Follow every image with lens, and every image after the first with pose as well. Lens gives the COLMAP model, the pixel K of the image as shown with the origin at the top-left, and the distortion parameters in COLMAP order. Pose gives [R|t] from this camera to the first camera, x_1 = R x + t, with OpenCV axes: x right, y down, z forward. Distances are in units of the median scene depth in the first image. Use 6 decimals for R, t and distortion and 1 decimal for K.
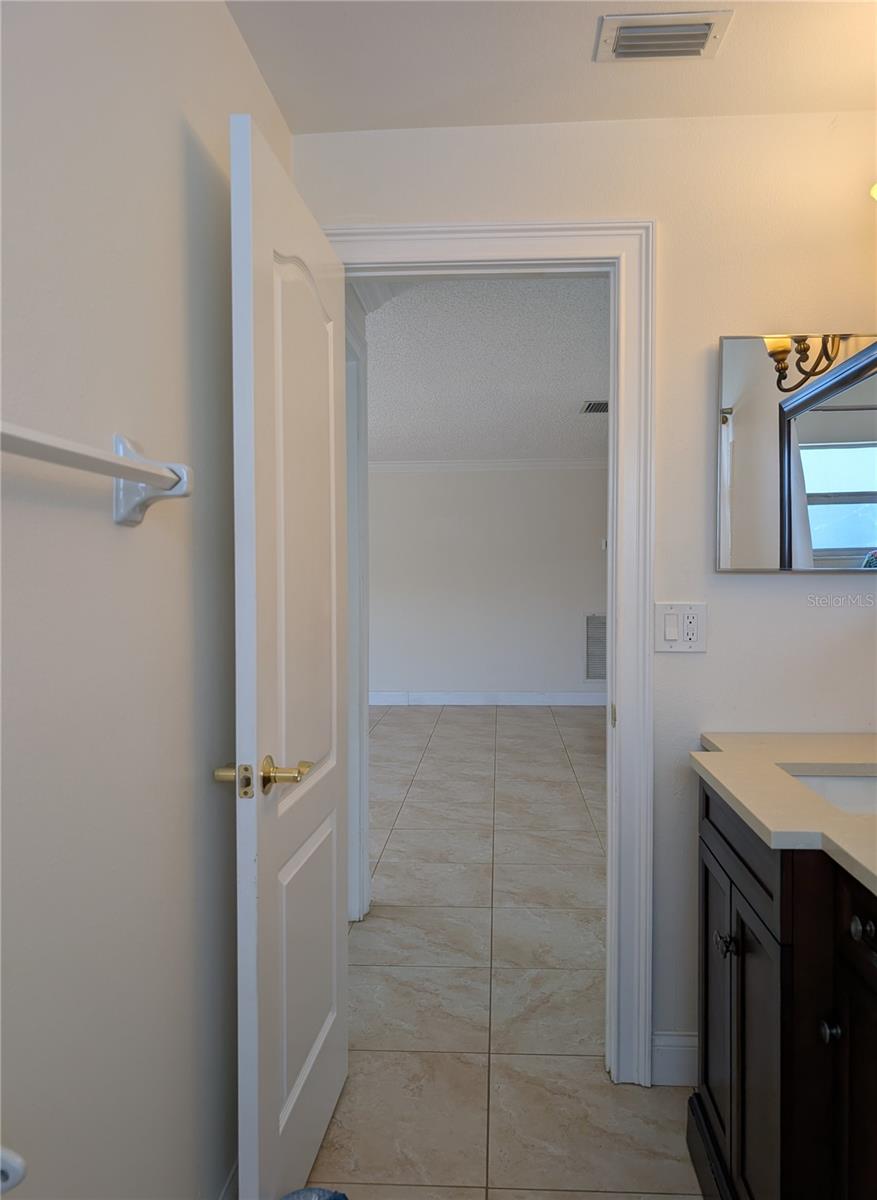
lens RADIAL K [[872.9, 0, 444.8], [0, 872.9, 600.4], [0, 0, 1]] dist [0.008208, 0.001778]
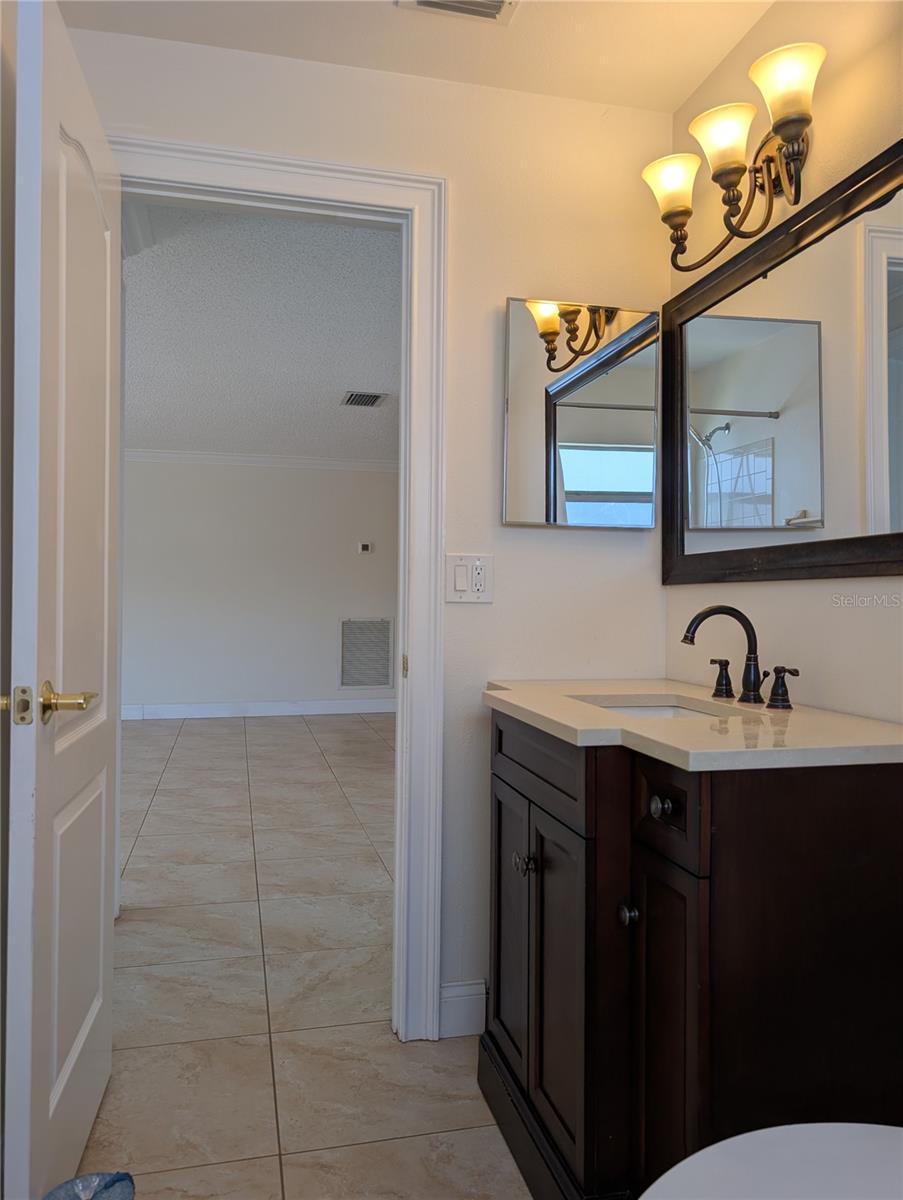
lens RADIAL K [[909.5, 0, 451.5], [0, 909.5, 600.0], [0, 0, 1]] dist [0.041871, -0.077923]
pose [[0.955852, 0.013079, 0.293556, -0.060144], [-0.004637, 0.999556, -0.029435, 0.086782], [-0.293811, 0.026775, 0.955488, -0.005742]]
